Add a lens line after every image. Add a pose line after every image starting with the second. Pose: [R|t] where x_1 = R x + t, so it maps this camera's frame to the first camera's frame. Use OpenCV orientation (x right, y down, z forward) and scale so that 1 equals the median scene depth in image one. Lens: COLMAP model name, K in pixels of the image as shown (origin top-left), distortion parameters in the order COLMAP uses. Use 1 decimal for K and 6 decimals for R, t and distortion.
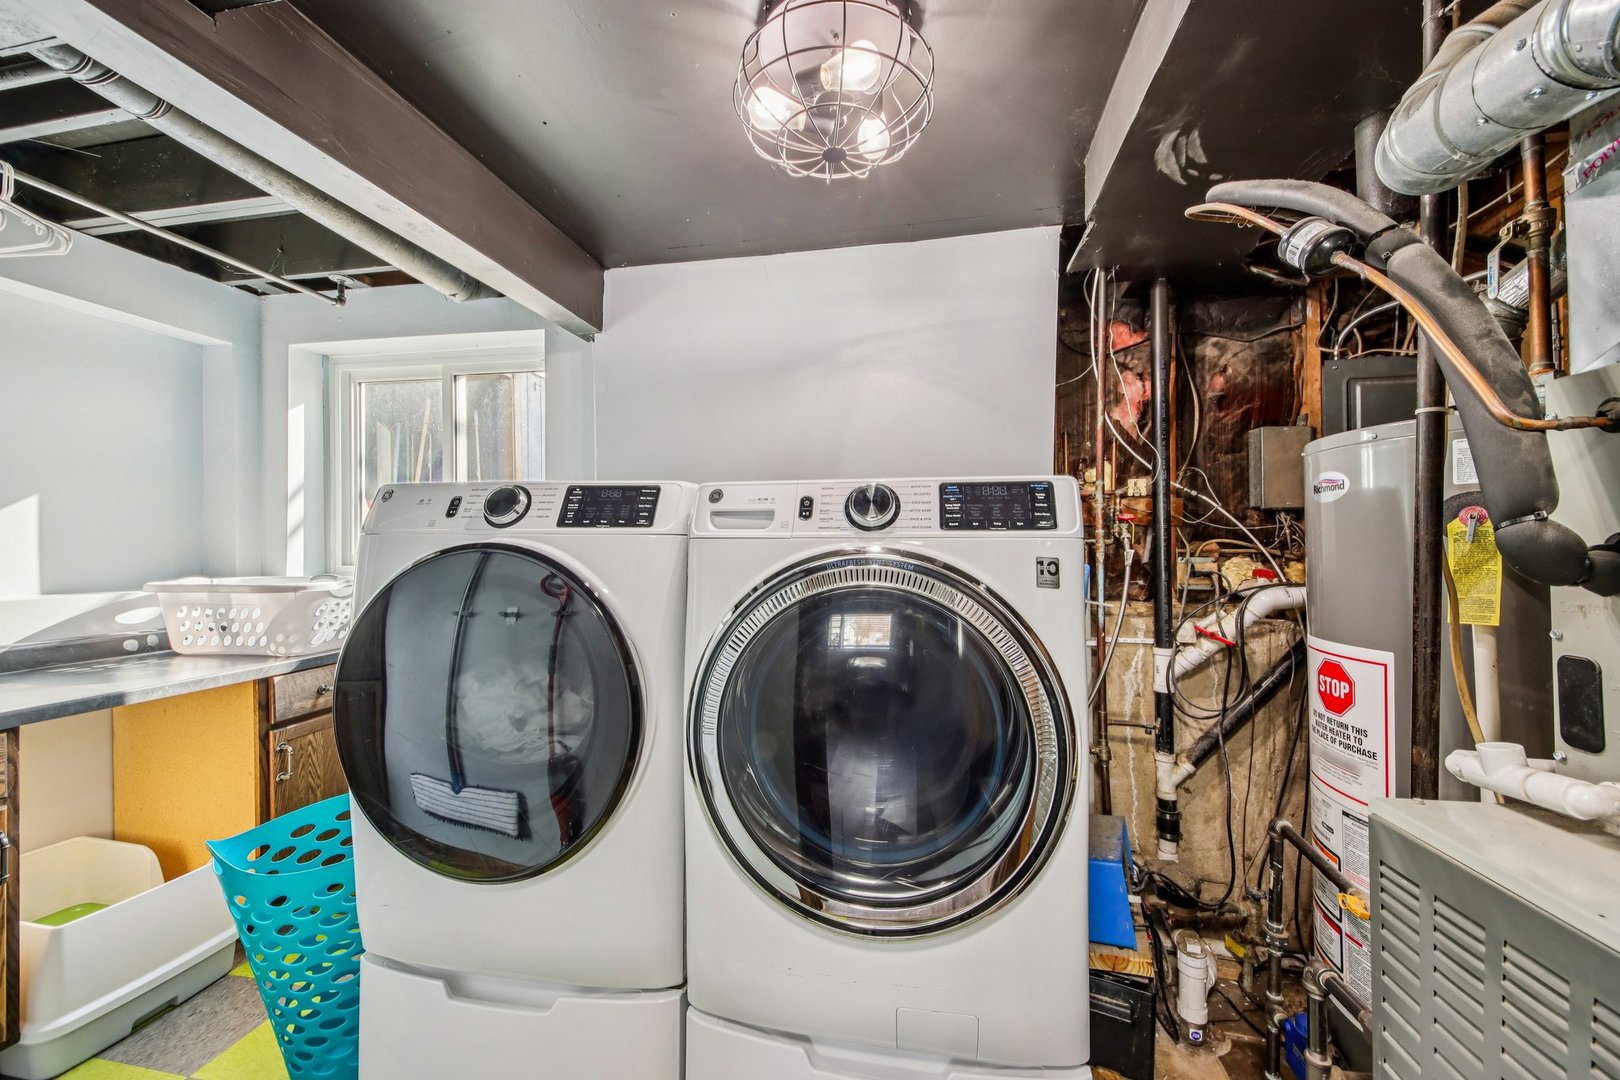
lens RADIAL K [[594.8, 0, 806.2], [0, 594.8, 539.1], [0, 0, 1]] dist [0.009283, -0.000053]
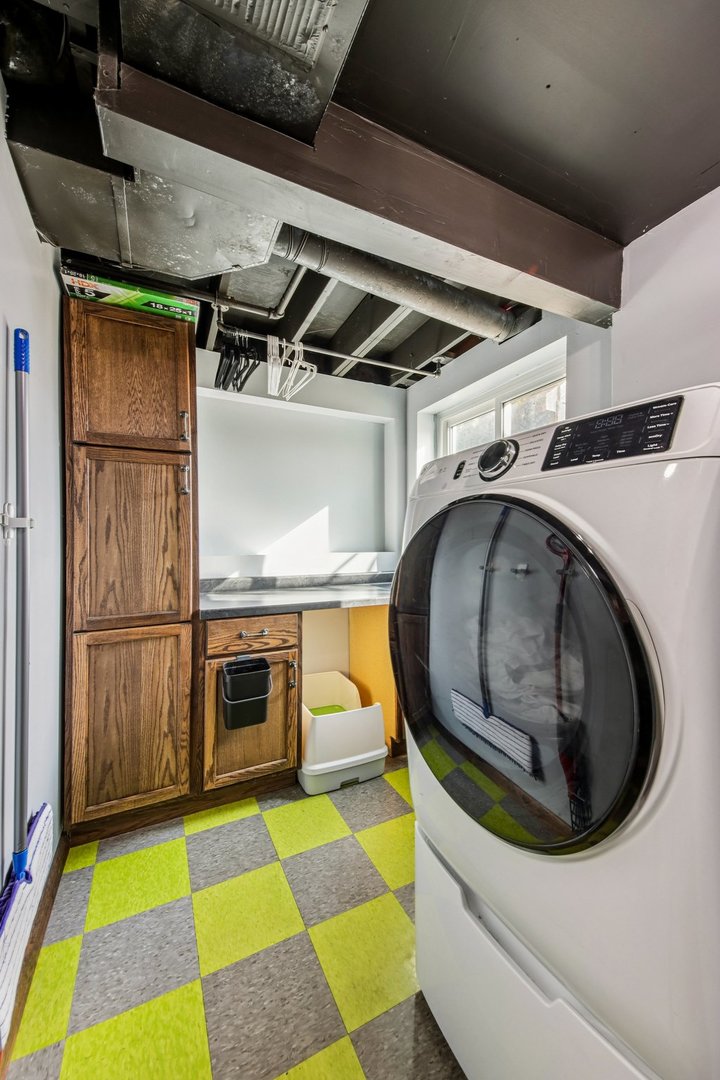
lens RADIAL K [[410.2, 0, 364.7], [0, 410.2, 542.2], [0, 0, 1]] dist [-0.000947, -0.000273]
pose [[0.607905, 0.006030, -0.793987, -0.060929], [-0.003955, 0.999982, 0.004566, 0.056234], [0.794000, 0.000365, 0.607918, 0.278798]]
